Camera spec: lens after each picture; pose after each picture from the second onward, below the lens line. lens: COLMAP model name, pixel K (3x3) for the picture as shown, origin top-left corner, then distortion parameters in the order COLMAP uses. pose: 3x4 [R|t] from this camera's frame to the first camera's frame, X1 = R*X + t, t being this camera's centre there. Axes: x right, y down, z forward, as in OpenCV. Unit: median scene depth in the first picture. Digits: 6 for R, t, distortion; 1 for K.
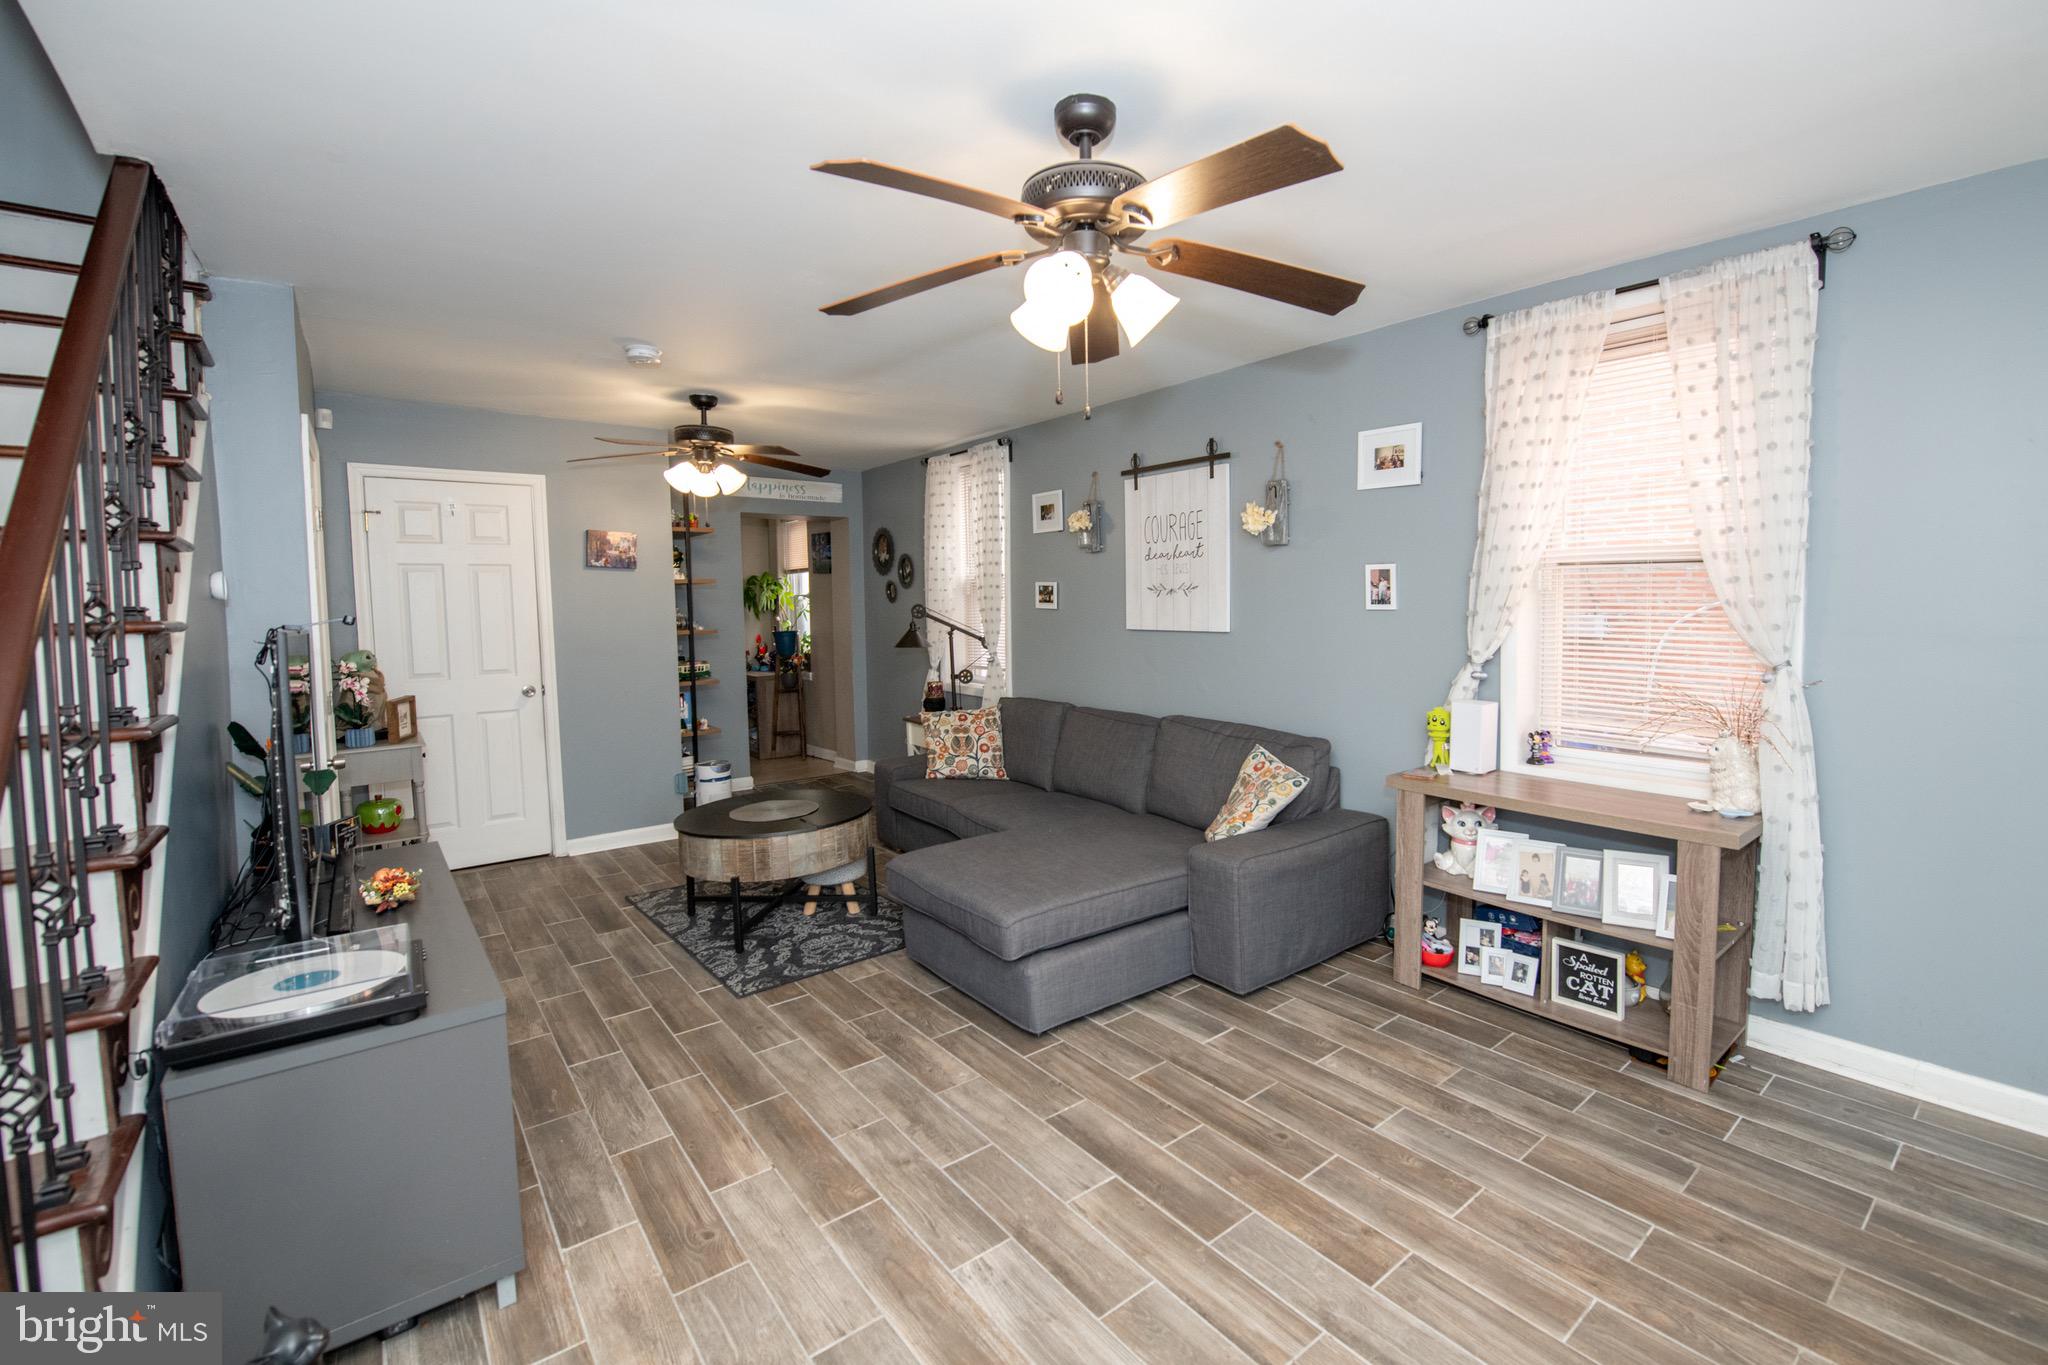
lens RADIAL K [[888.0, 0, 1087.0], [0, 888.0, 673.5], [0, 0, 1]] dist [-0.018788, -0.001148]
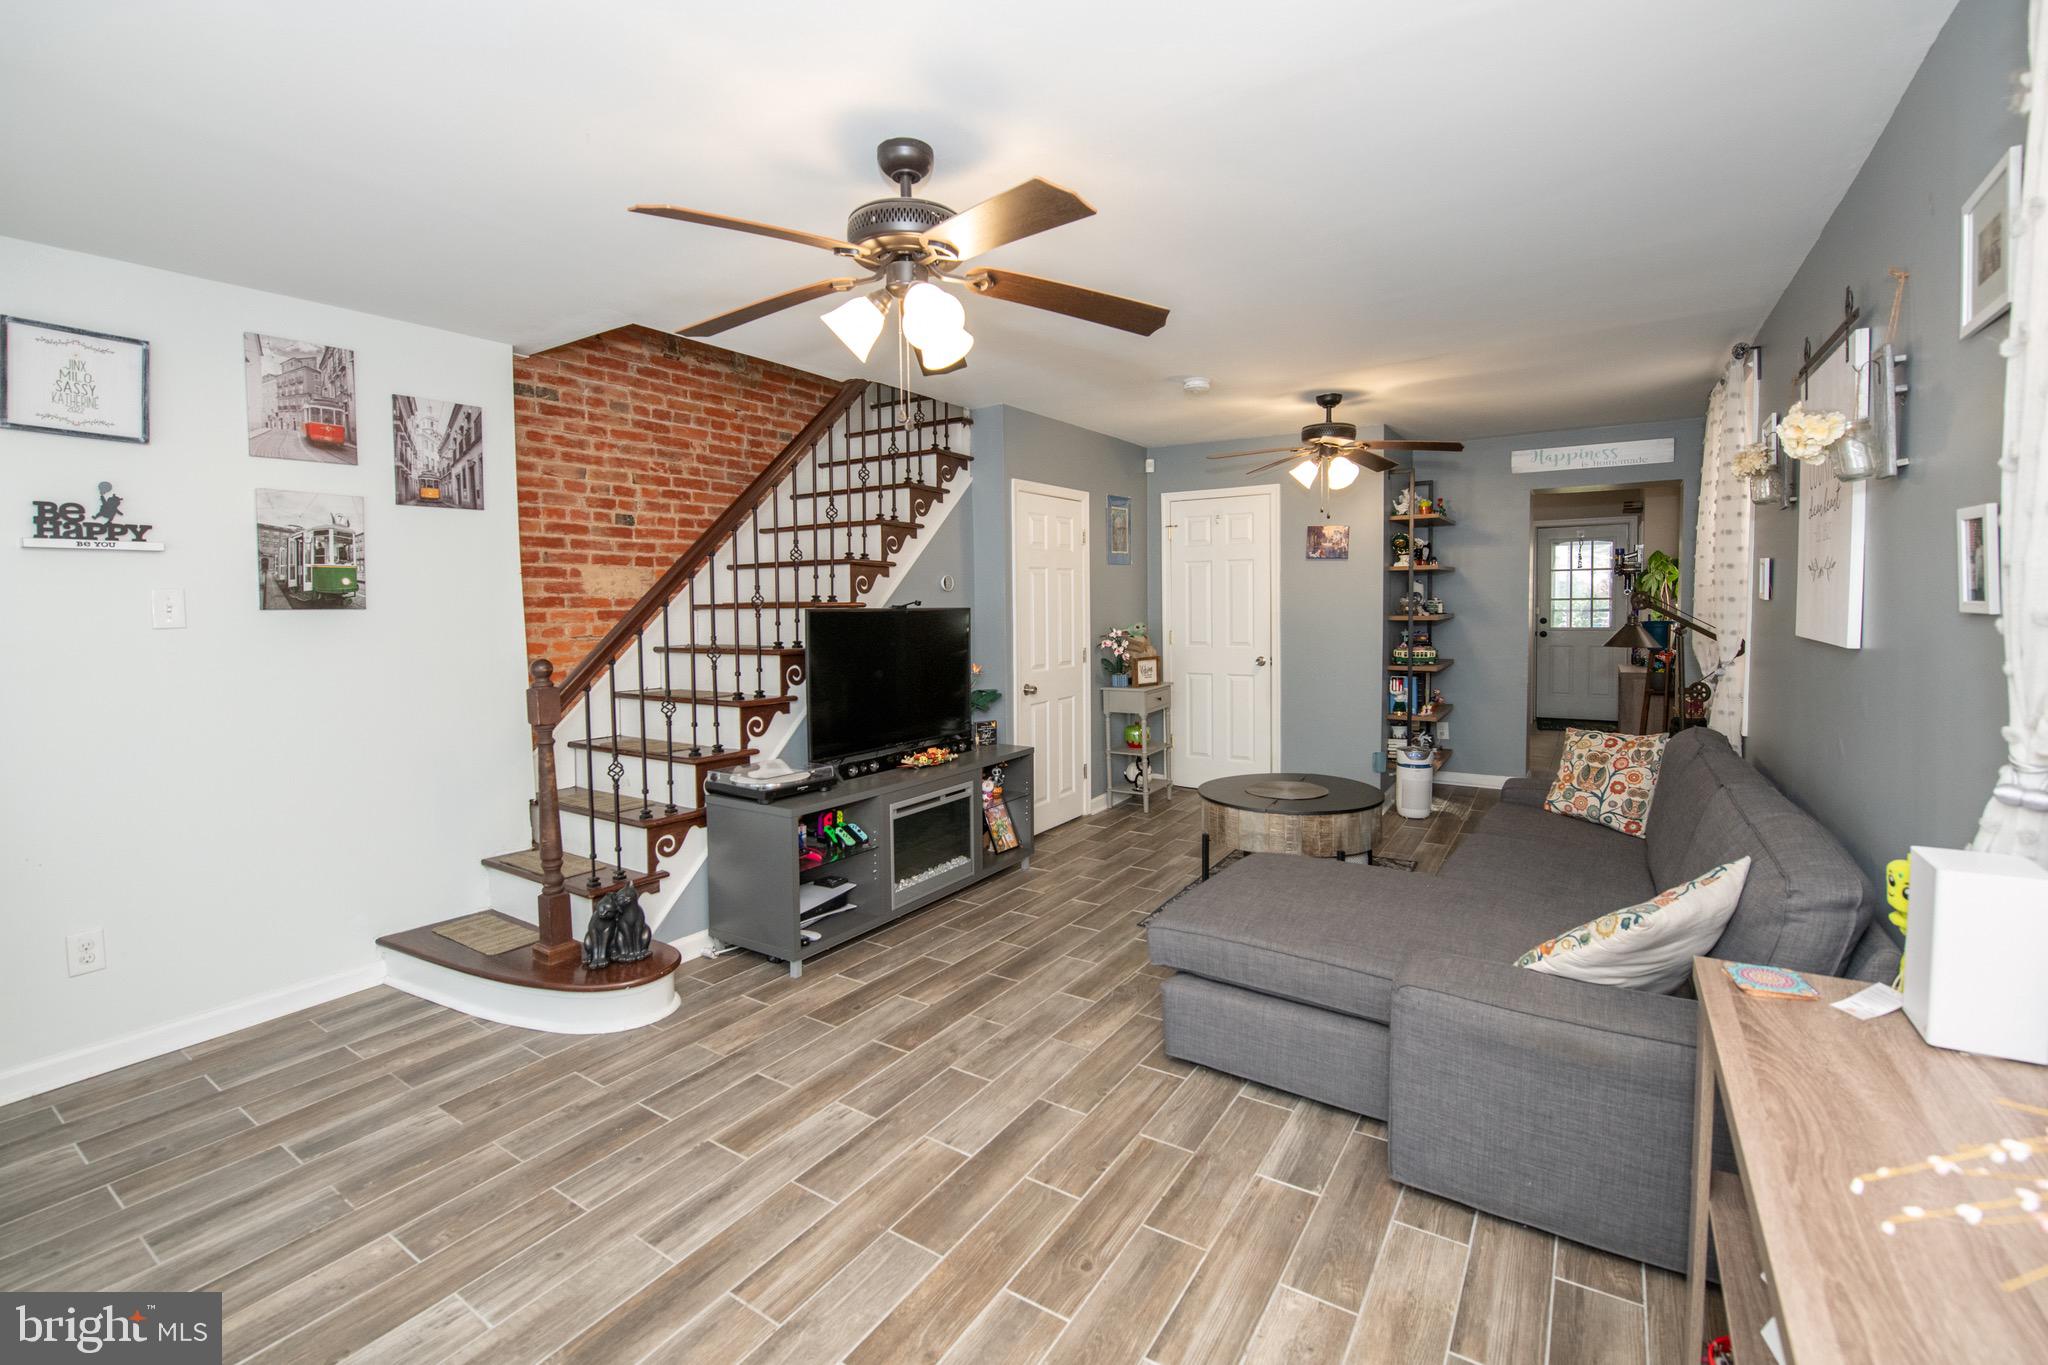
lens RADIAL K [[865.8, 0, 1024.7], [0, 865.8, 666.3], [0, 0, 1]] dist [-0.010882, -0.000788]
pose [[0.295808, 0.083862, -0.951559, 0.700285], [-0.067484, 0.995485, 0.066755, -0.052491], [0.952861, 0.044469, 0.300131, 0.532373]]
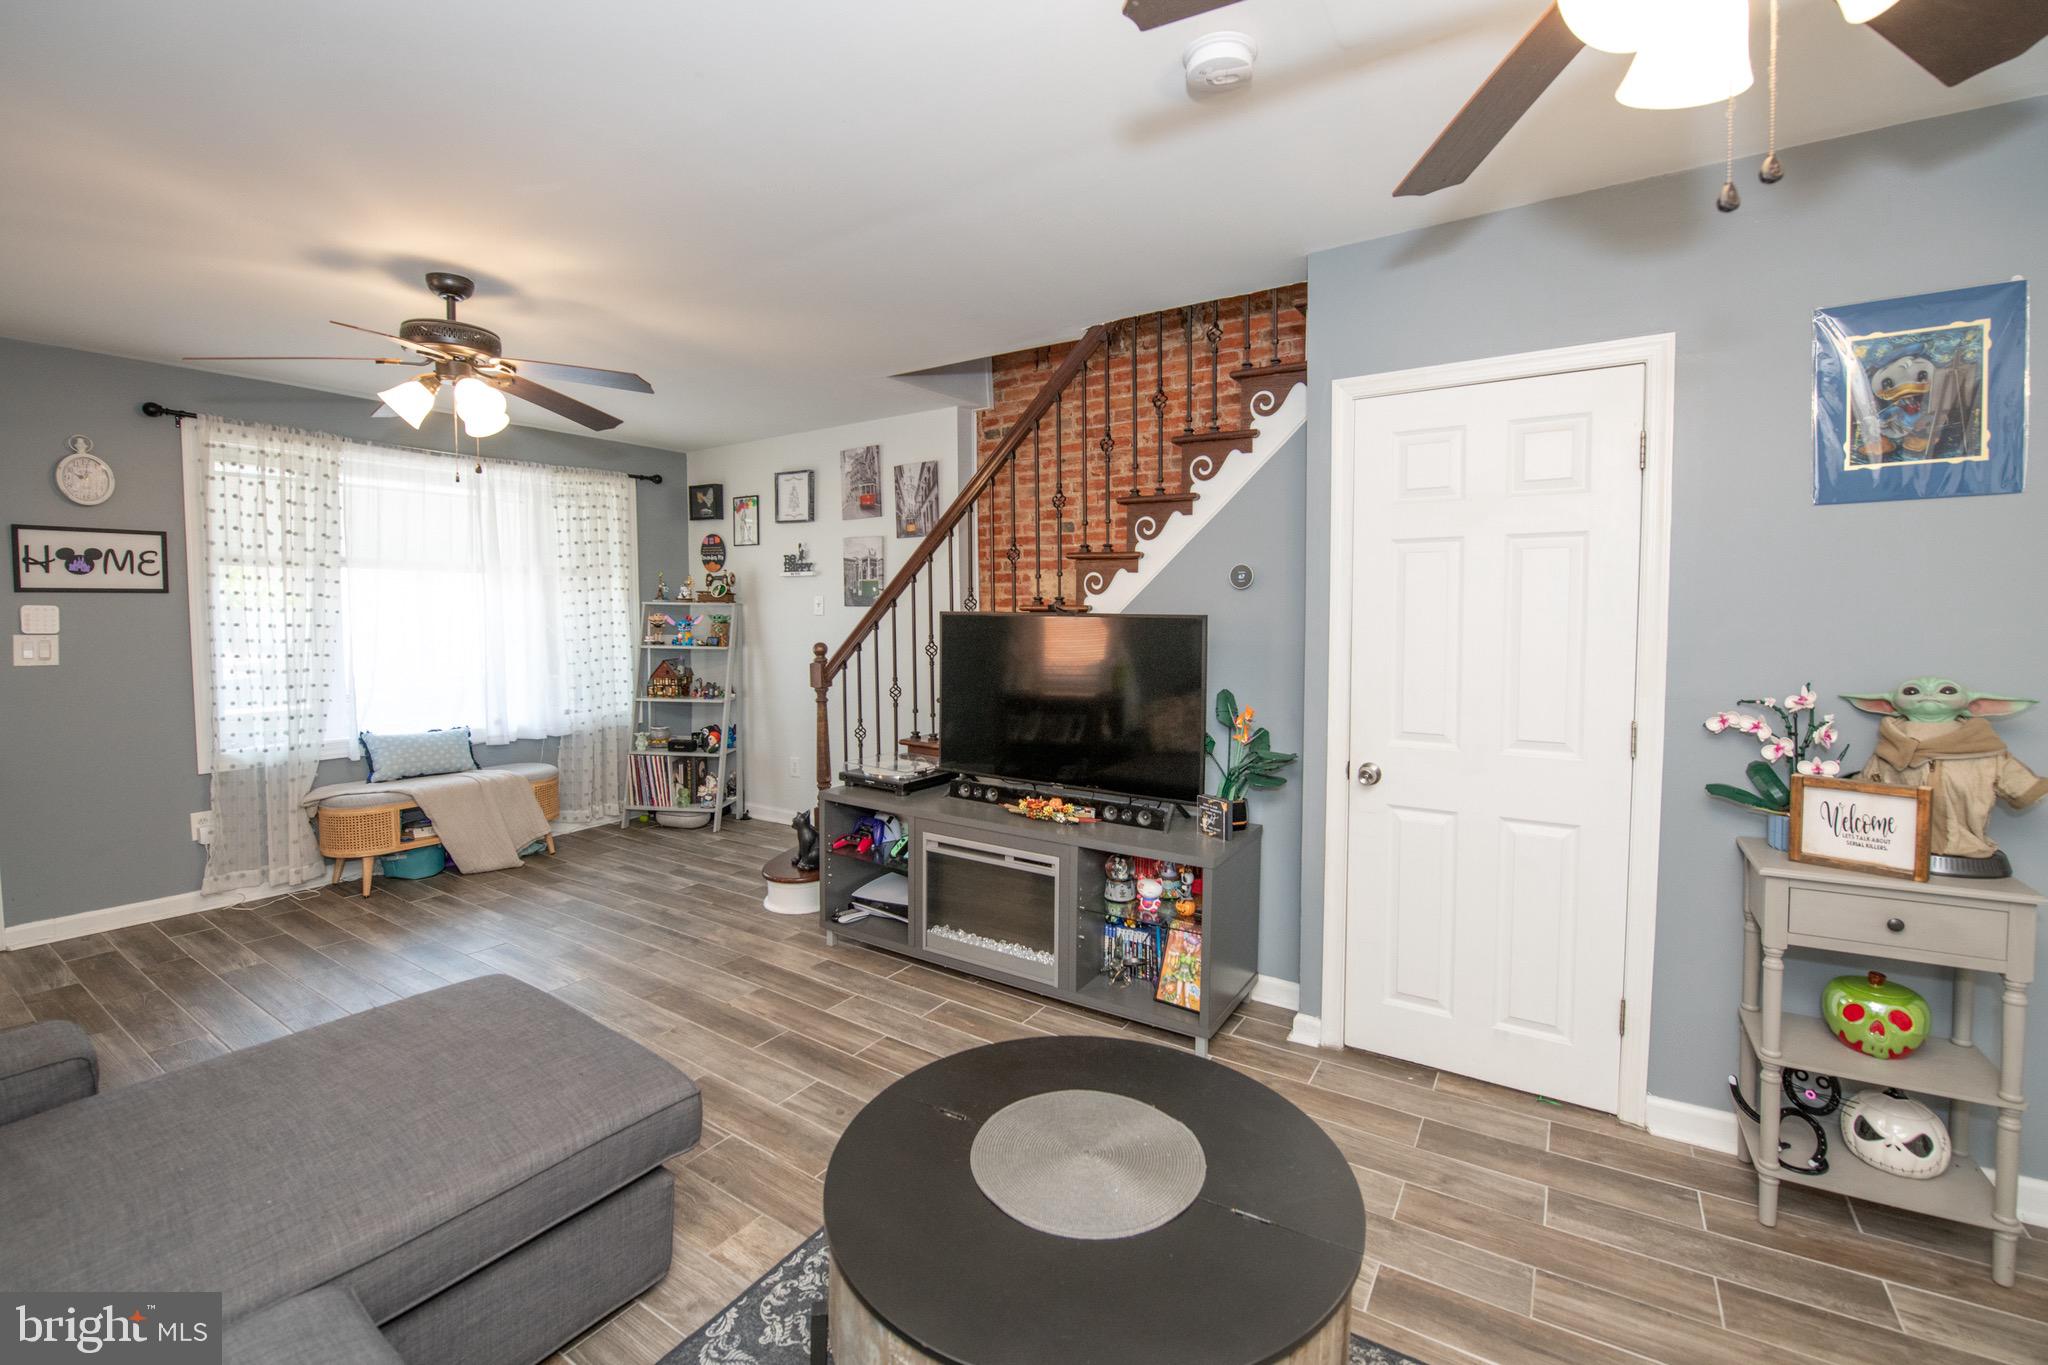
lens RADIAL K [[863.1, 0, 1023.1], [0, 863.1, 656.6], [0, 0, 1]] dist [-0.013738, -0.000715]
pose [[-0.954329, 0.039673, -0.296112, -0.316540], [-0.002193, 0.990186, 0.139735, -0.136599], [0.298750, 0.134003, -0.944876, 1.774258]]
